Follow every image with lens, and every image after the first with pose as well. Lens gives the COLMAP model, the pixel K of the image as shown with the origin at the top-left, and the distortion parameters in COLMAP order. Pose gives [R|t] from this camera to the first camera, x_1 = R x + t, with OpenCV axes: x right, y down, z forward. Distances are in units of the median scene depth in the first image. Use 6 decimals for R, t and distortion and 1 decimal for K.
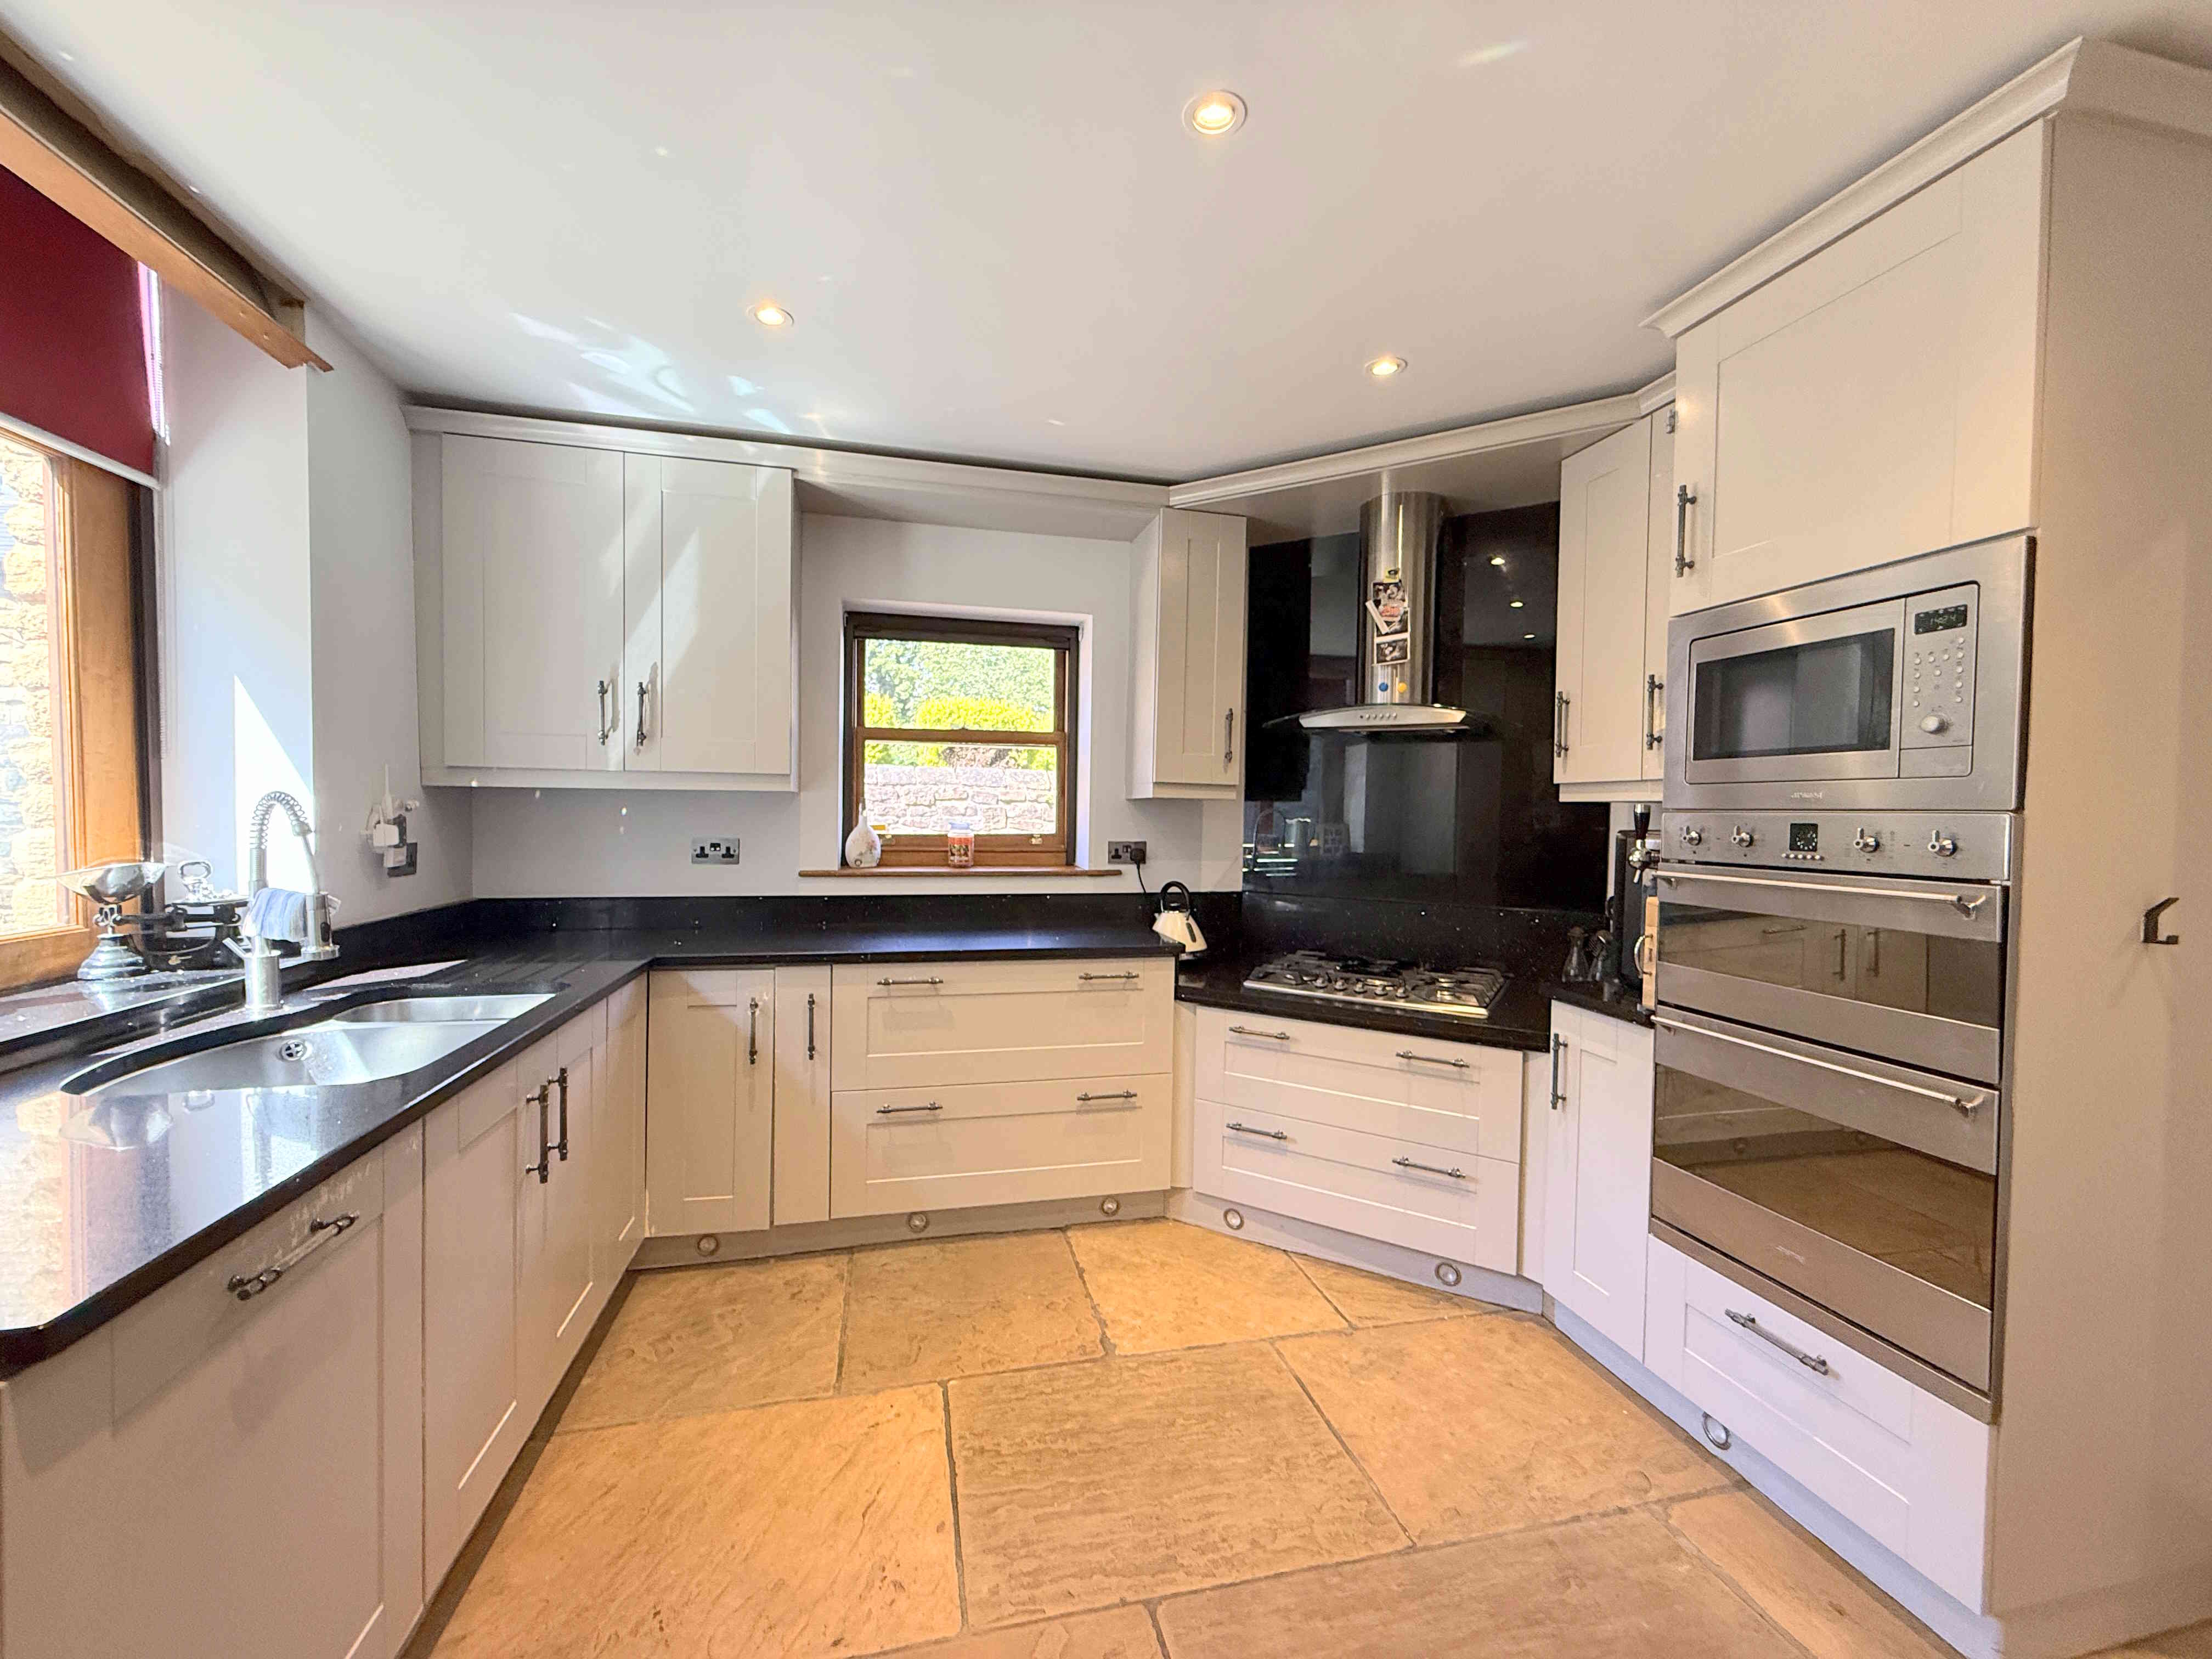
lens RADIAL K [[882.2, 0, 1099.6], [0, 882.2, 833.1], [0, 0, 1]] dist [0.000119, -0.000111]
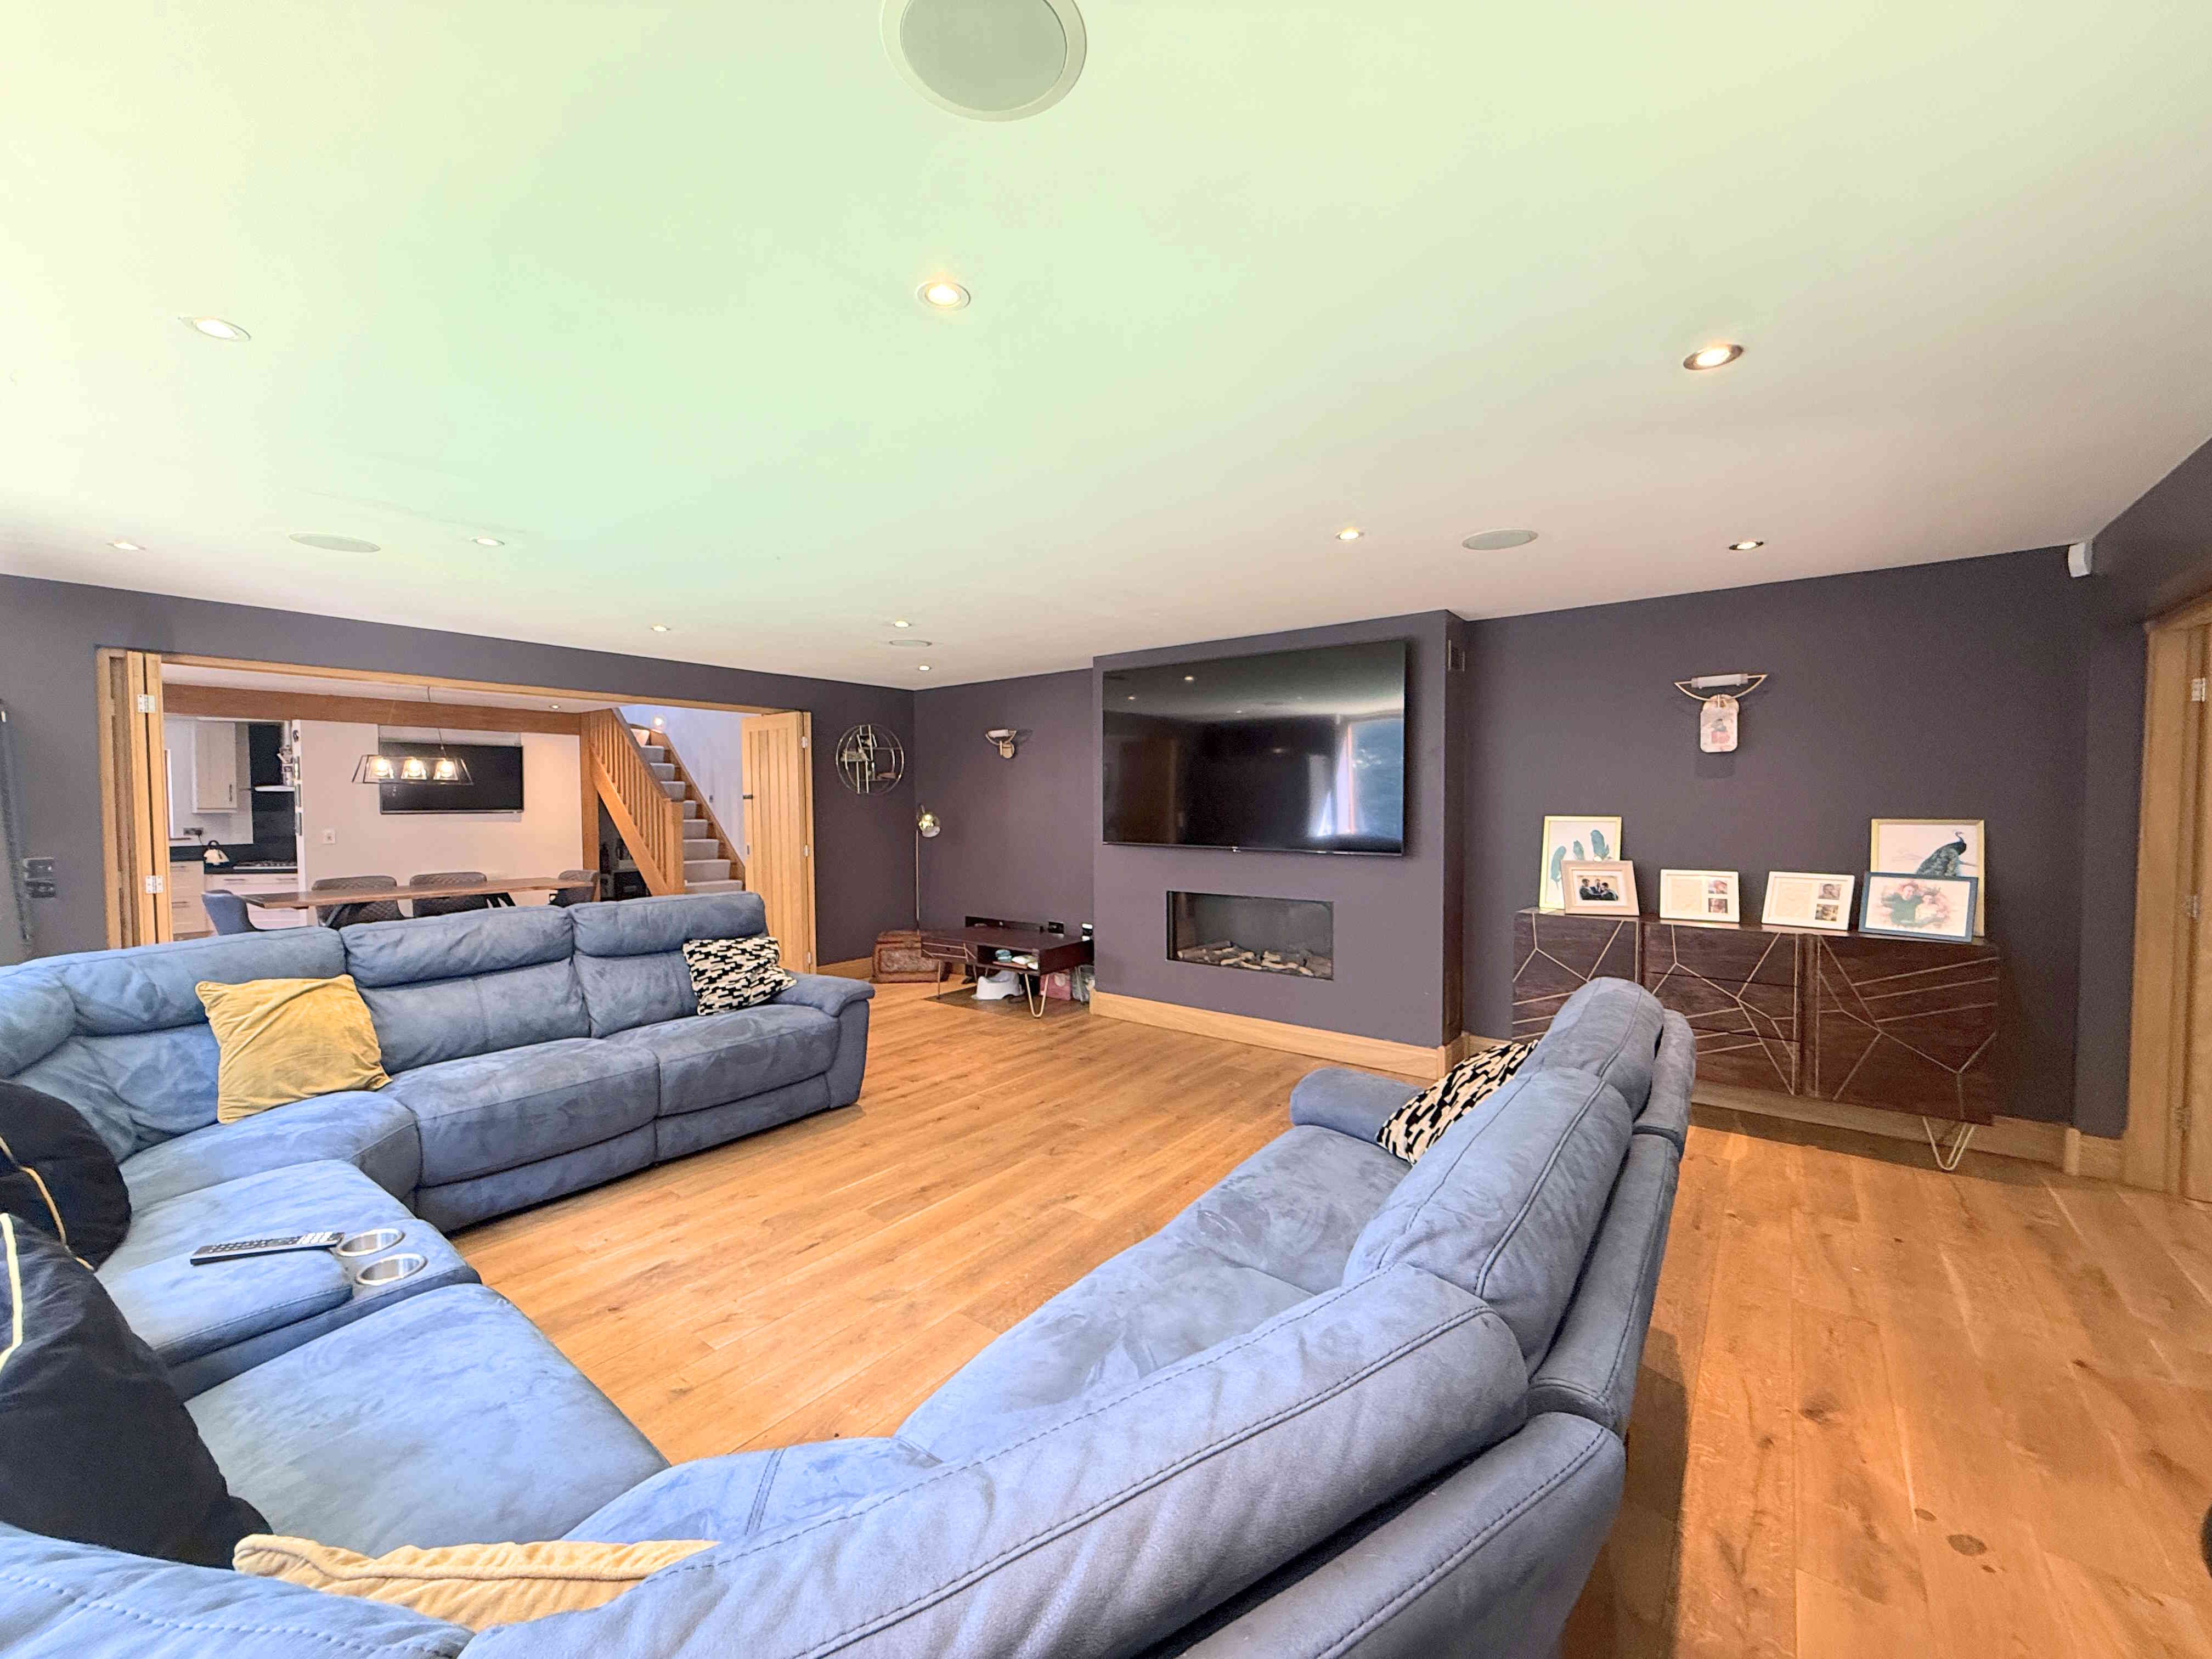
lens RADIAL K [[882.2, 0, 1099.6], [0, 882.2, 833.1], [0, 0, 1]] dist [0.000119, -0.000111]
pose [[0.781716, -0.041429, 0.622257, 0.700083], [0.031098, 0.999139, 0.027455, 0.050756], [-0.622859, -0.002111, 0.782332, -3.918718]]
